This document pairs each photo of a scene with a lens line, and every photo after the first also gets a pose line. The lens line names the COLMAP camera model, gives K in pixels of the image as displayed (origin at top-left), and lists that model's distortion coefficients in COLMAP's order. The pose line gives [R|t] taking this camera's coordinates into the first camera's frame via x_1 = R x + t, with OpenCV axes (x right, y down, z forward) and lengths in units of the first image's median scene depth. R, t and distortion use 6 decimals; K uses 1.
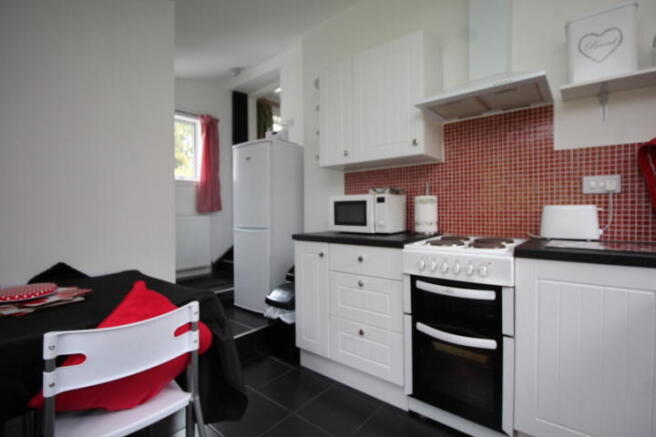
lens RADIAL K [[313.7, 0, 327.4], [0, 313.7, 213.8], [0, 0, 1]] dist [-0.004719, -0.000529]
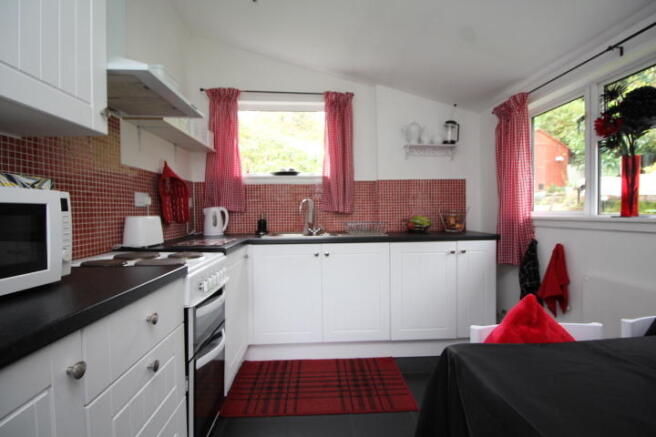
lens RADIAL K [[313.7, 0, 330.3], [0, 313.7, 217.7], [0, 0, 1]] dist [-0.004719, -0.000529]
pose [[-0.673212, -0.001654, 0.739448, -0.517337], [0.017180, 0.999693, 0.017878, -0.028978], [-0.739250, 0.024739, -0.672976, 1.187651]]
